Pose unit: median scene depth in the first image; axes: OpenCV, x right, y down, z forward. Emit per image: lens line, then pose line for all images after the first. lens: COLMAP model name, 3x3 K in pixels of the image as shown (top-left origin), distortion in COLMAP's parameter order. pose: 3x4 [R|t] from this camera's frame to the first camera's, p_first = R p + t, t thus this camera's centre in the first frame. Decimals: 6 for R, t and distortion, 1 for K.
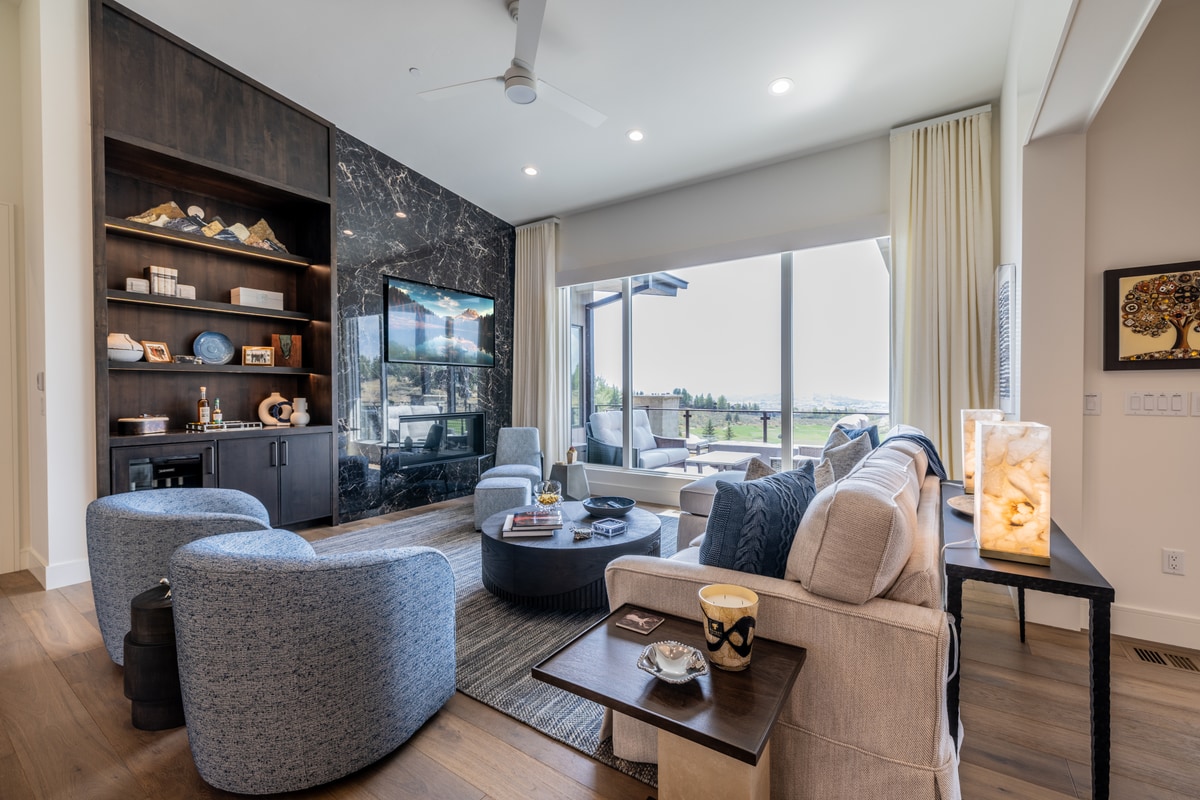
lens RADIAL K [[497.8, 0, 605.0], [0, 497.8, 397.1], [0, 0, 1]] dist [0.000891, 0.000502]
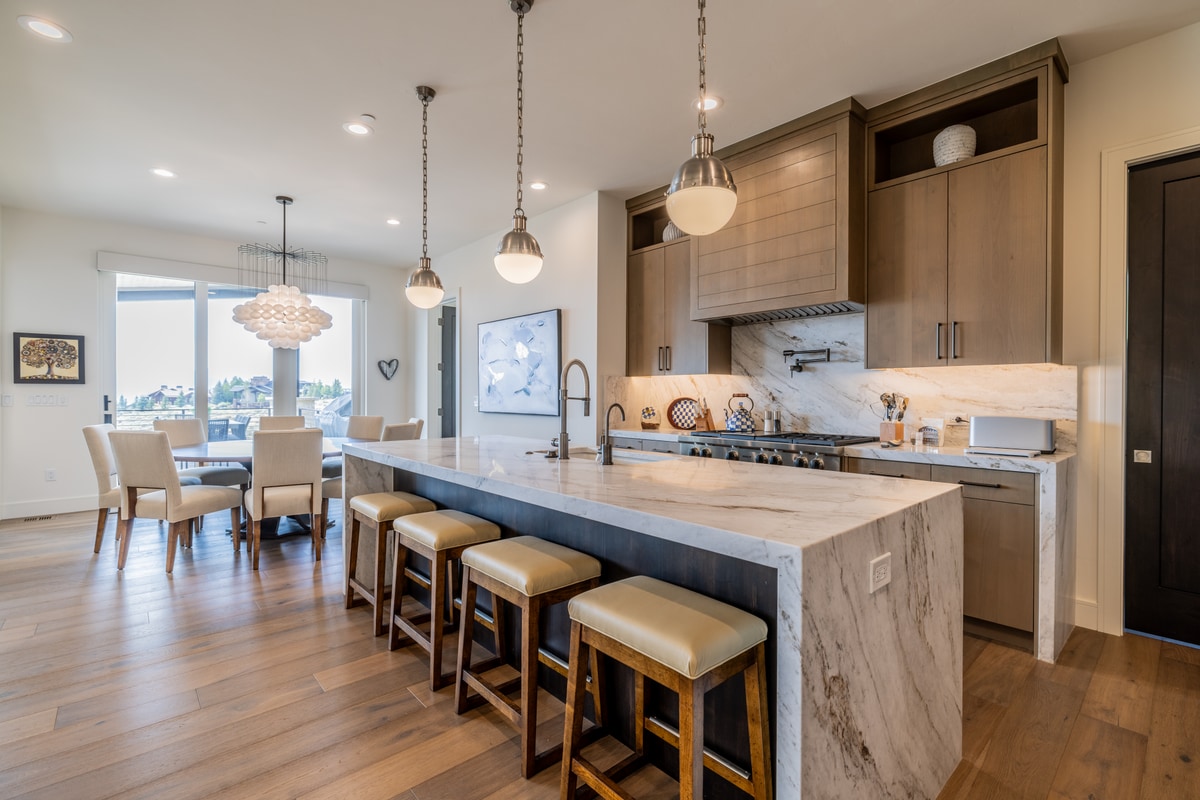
lens RADIAL K [[538.8, 0, 605.2], [0, 538.8, 398.9], [0, 0, 1]] dist [-0.003581, 0.000390]
pose [[0.235633, -0.003615, 0.971835, -0.291122], [0.007682, 0.999969, 0.001857, 0.012564], [-0.971812, 0.007028, 0.235653, -1.031529]]
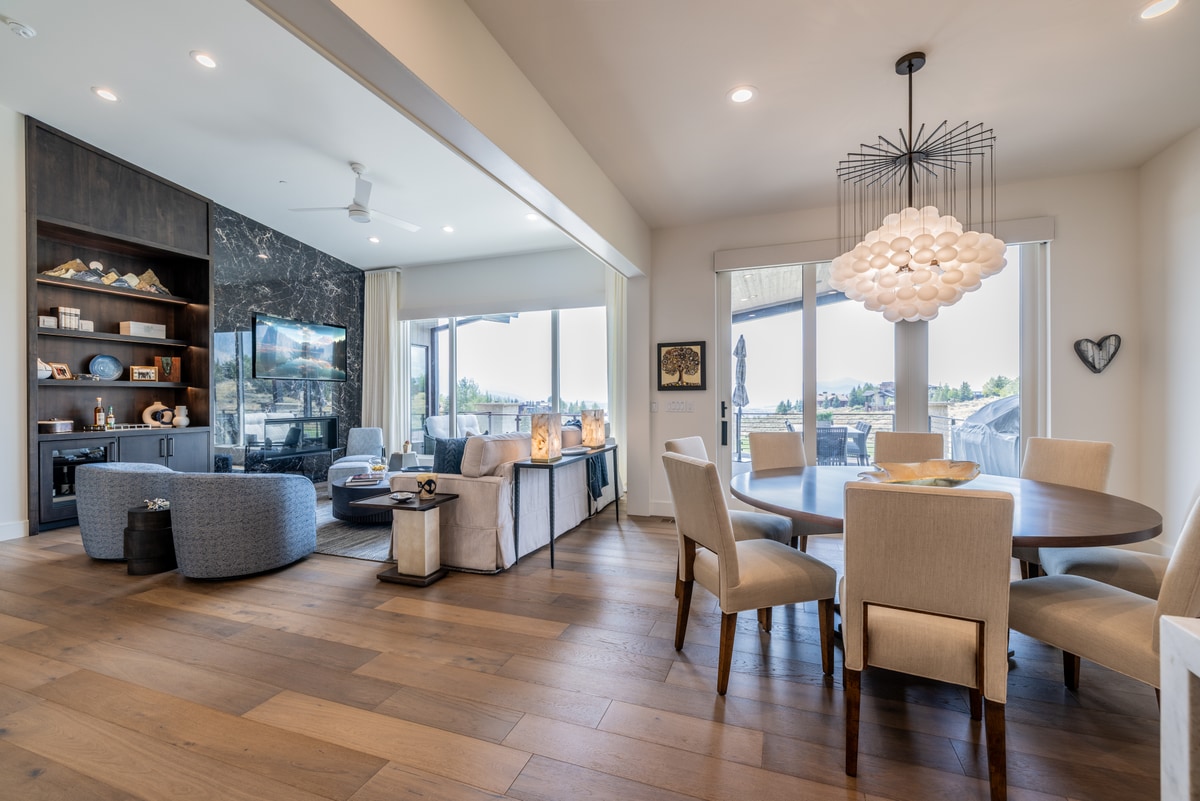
lens RADIAL K [[498.5, 0, 604.3], [0, 498.5, 399.5], [0, 0, 1]] dist [0.001800, 0.000070]
pose [[0.970106, -0.000996, 0.242681, 0.160773], [0.003748, 0.999934, -0.010878, 0.003569], [-0.242654, 0.011463, 0.970045, -0.587277]]
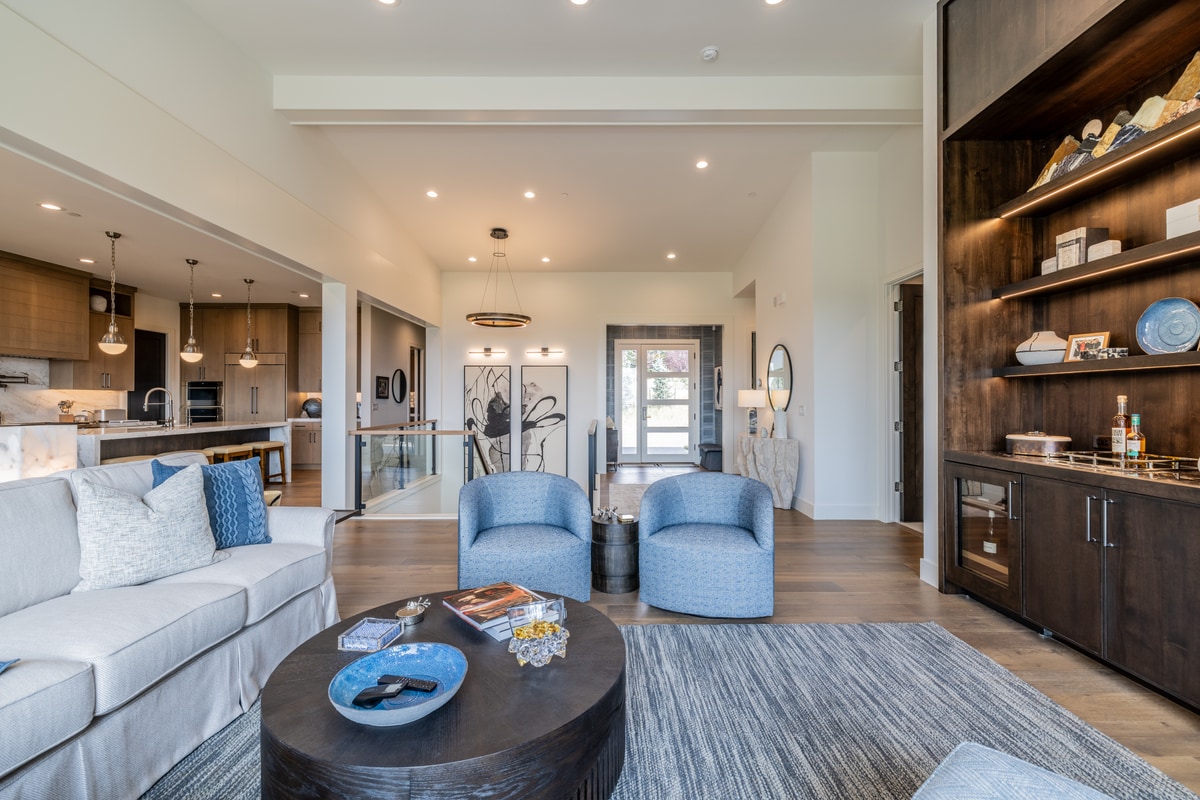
lens RADIAL K [[504.4, 0, 600.0], [0, 504.4, 400.0], [0, 0, 1]] dist [-0.001082, -0.000016]
pose [[-0.827606, 0.002086, -0.561306, 0.084876], [-0.003876, 0.999948, 0.009431, -0.017657], [0.561296, 0.009981, -0.827555, 1.137454]]
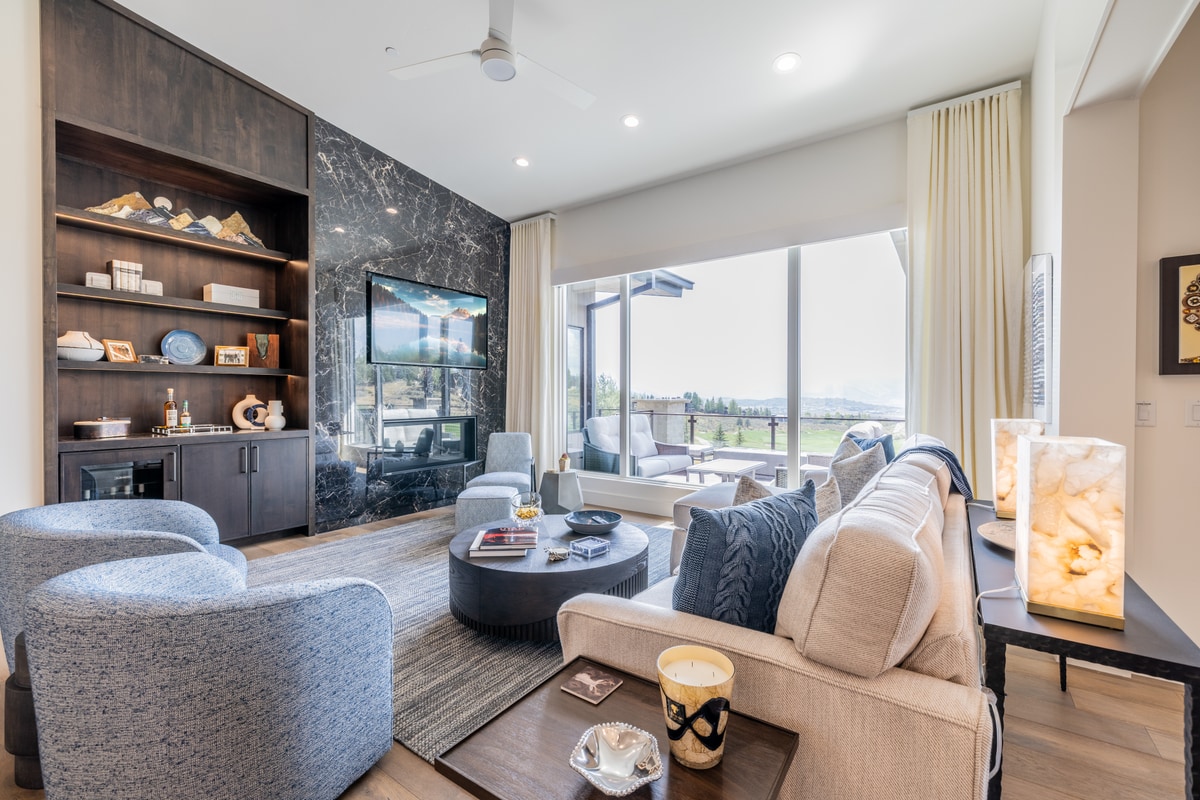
lens RADIAL K [[498.5, 0, 604.3], [0, 498.5, 399.0], [0, 0, 1]] dist [0.001800, 0.000070]
pose [[0.999735, 0.005603, -0.022322, 0.037336], [-0.005688, 0.999977, -0.003747, -0.001359], [0.022300, 0.003873, 0.999744, 0.070131]]
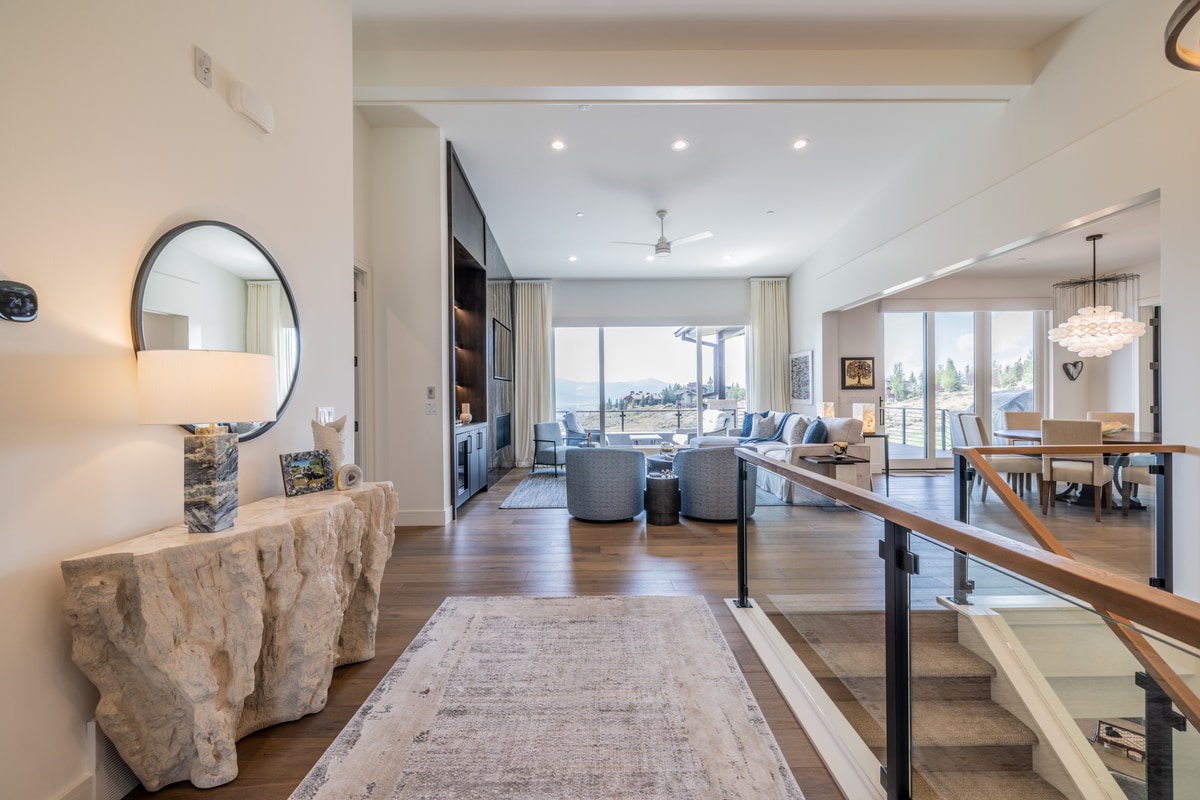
lens RADIAL K [[504.4, 0, 600.0], [0, 504.4, 400.0], [0, 0, 1]] dist [-0.001082, -0.000016]
pose [[0.825294, -0.007456, 0.564654, -1.198207], [0.013143, 0.999896, -0.006007, 0.006275], [-0.564550, 0.012379, 0.825306, -0.439867]]
